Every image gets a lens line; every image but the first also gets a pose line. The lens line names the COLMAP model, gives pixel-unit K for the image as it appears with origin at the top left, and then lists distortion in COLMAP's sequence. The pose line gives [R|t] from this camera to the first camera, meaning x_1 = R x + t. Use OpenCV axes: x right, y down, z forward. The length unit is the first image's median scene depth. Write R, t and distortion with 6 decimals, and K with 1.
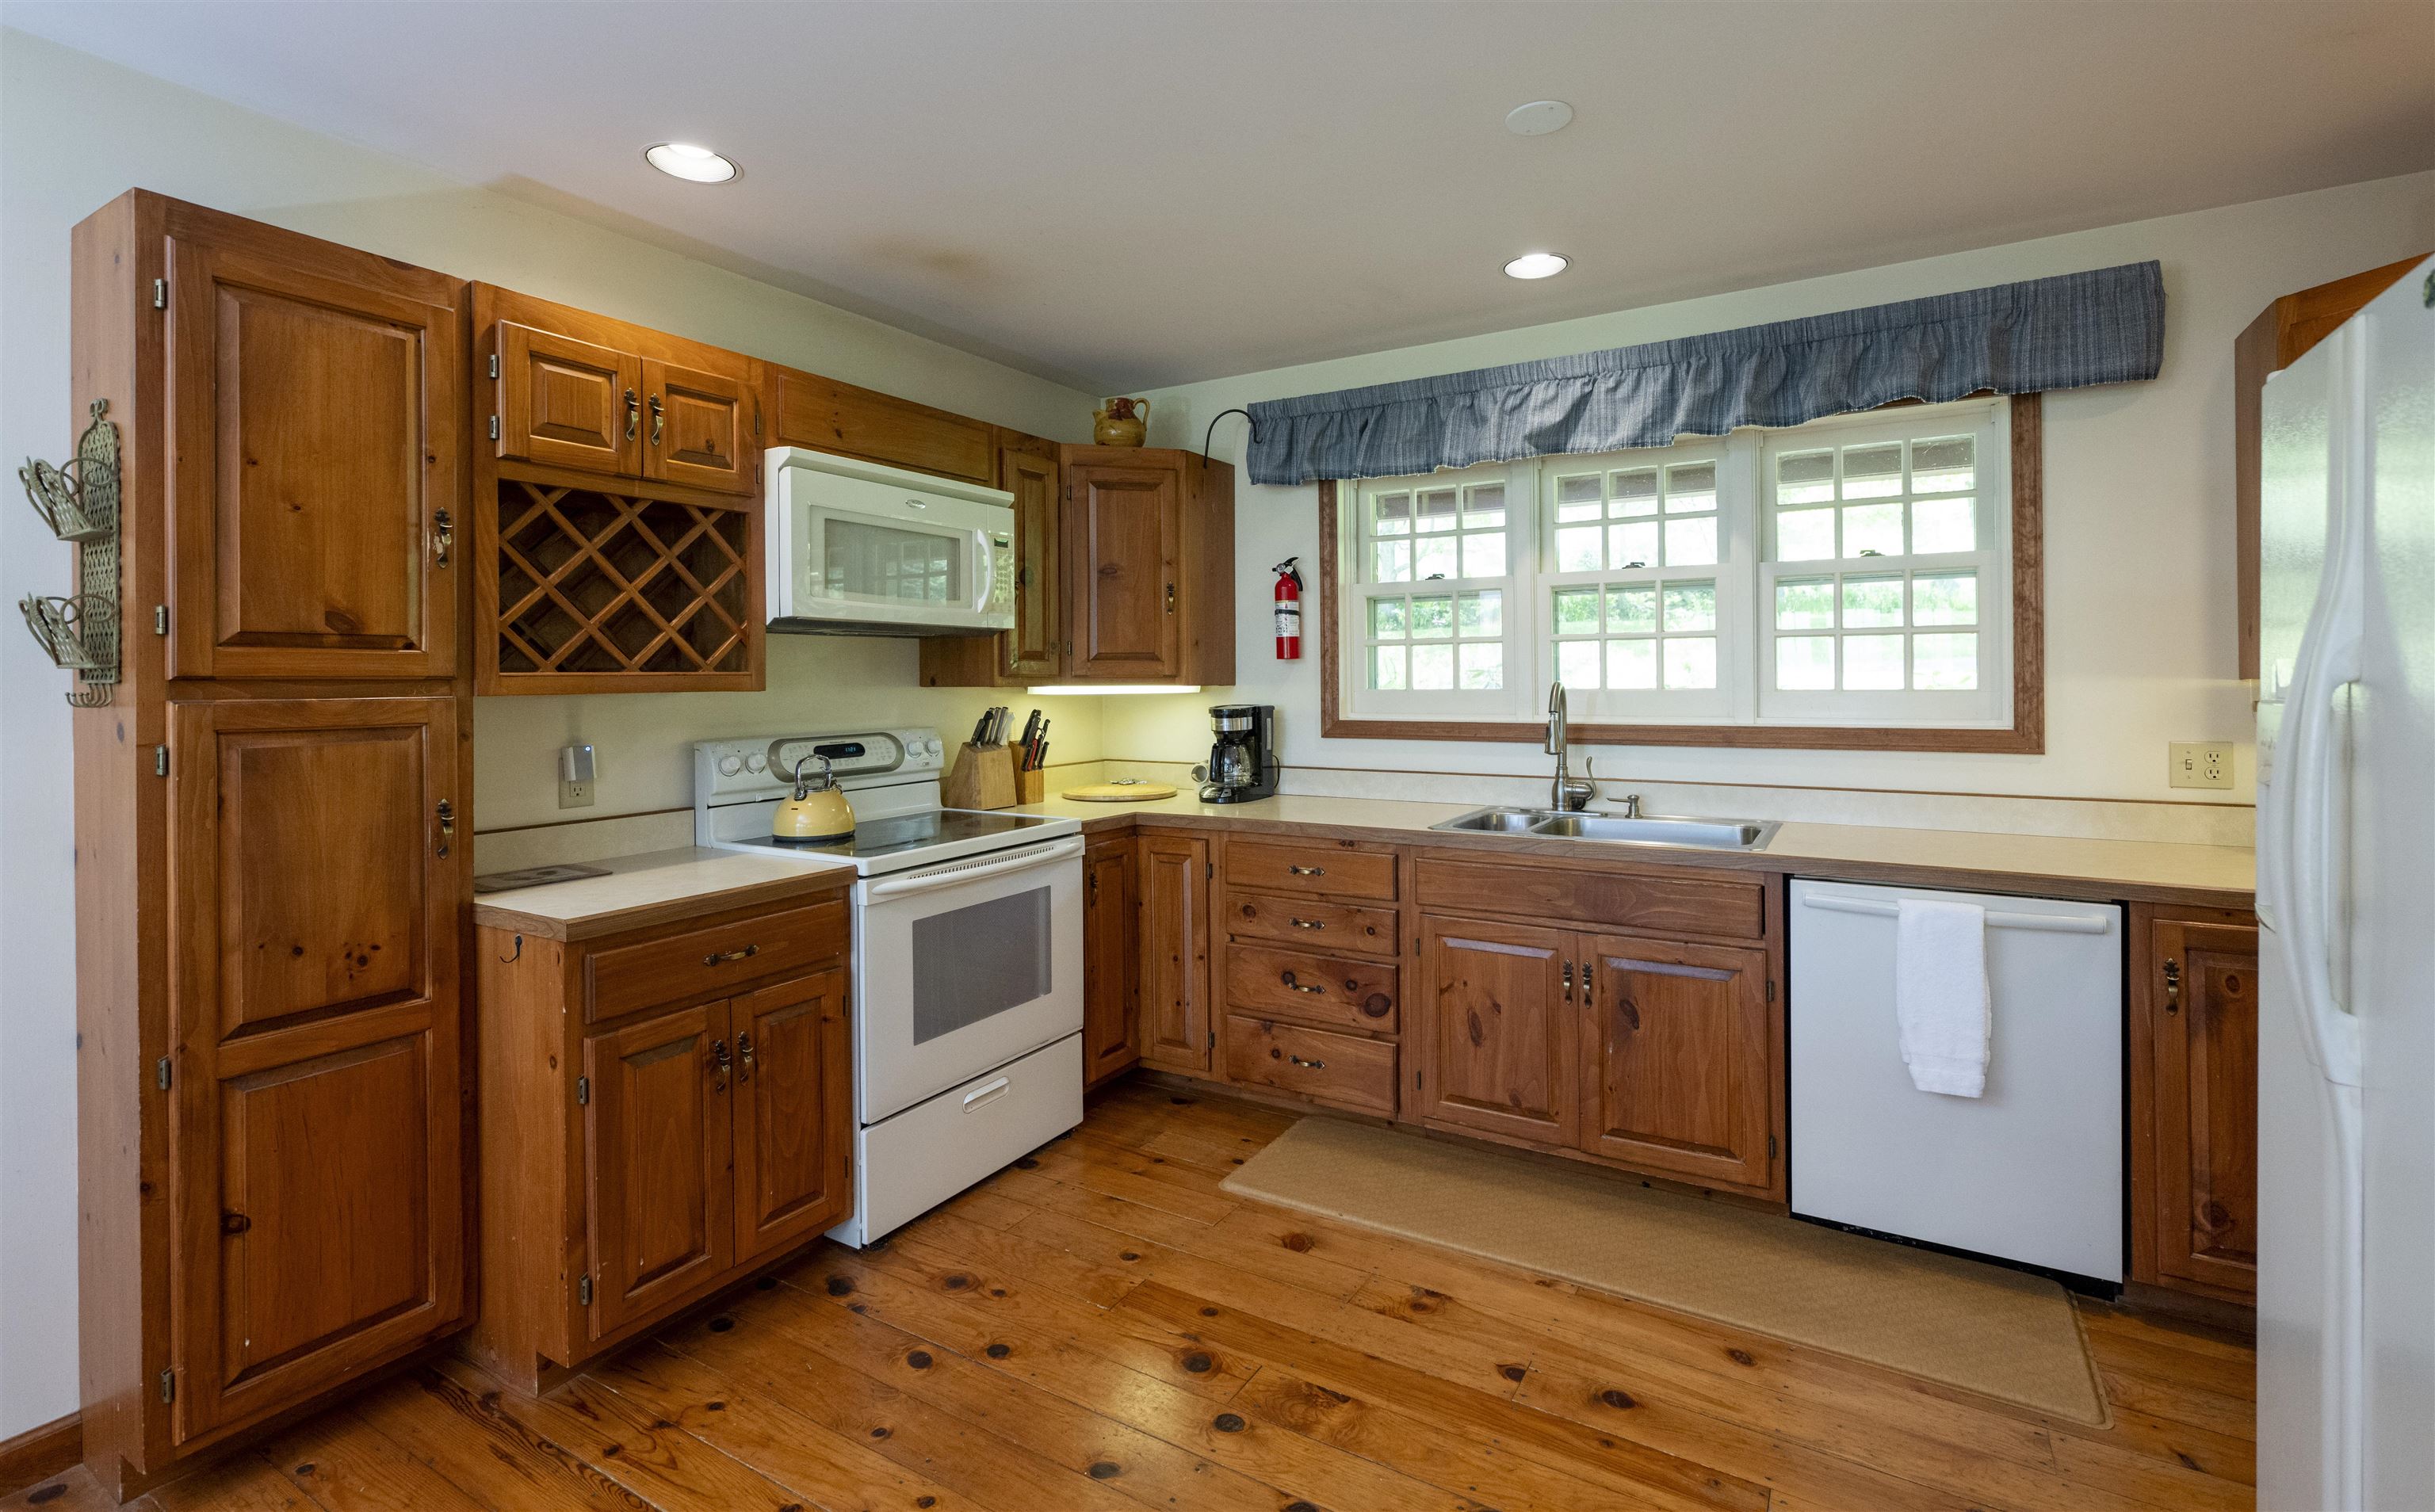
lens RADIAL K [[1075.2, 0, 1378.7], [0, 1075.2, 676.1], [0, 0, 1]] dist [-0.011089, 0.000090]
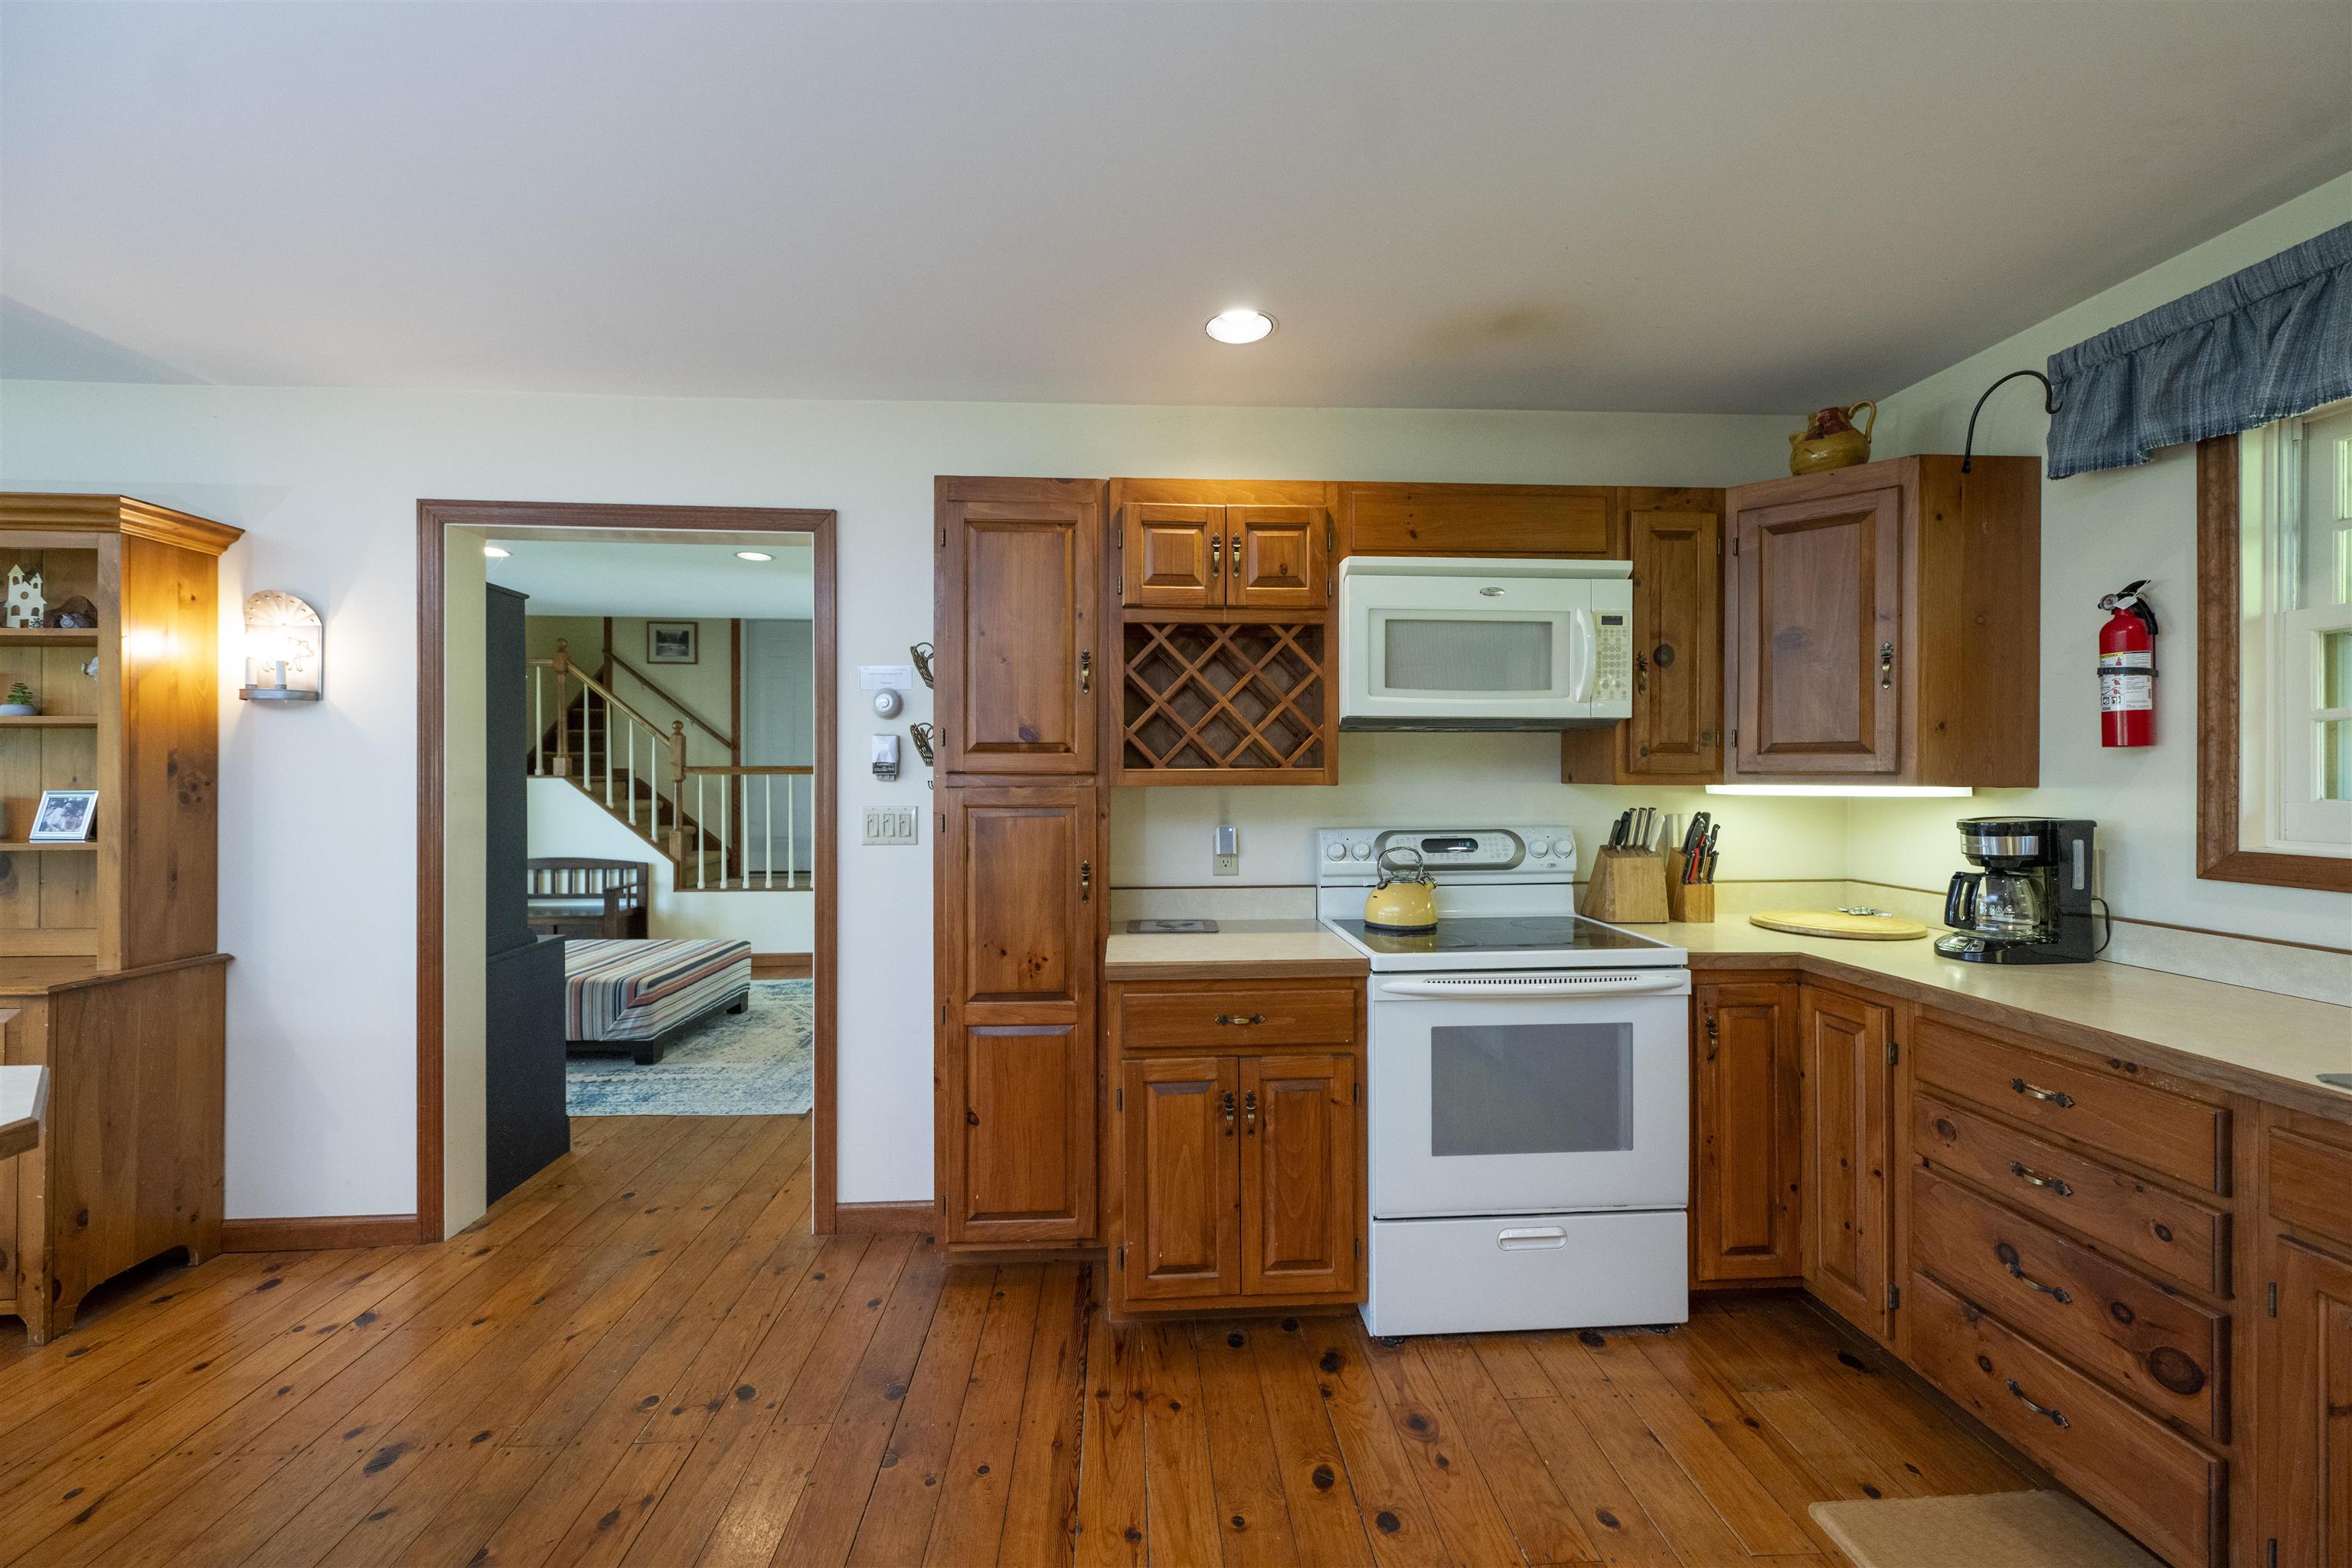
lens RADIAL K [[997.6, 0, 1126.5], [0, 997.6, 779.1], [0, 0, 1]] dist [-0.003192, -0.000224]
pose [[0.476820, 0.010695, -0.878936, 0.182271], [-0.002049, 0.999937, 0.011056, -0.002875], [0.878998, -0.003471, 0.476812, 0.274945]]
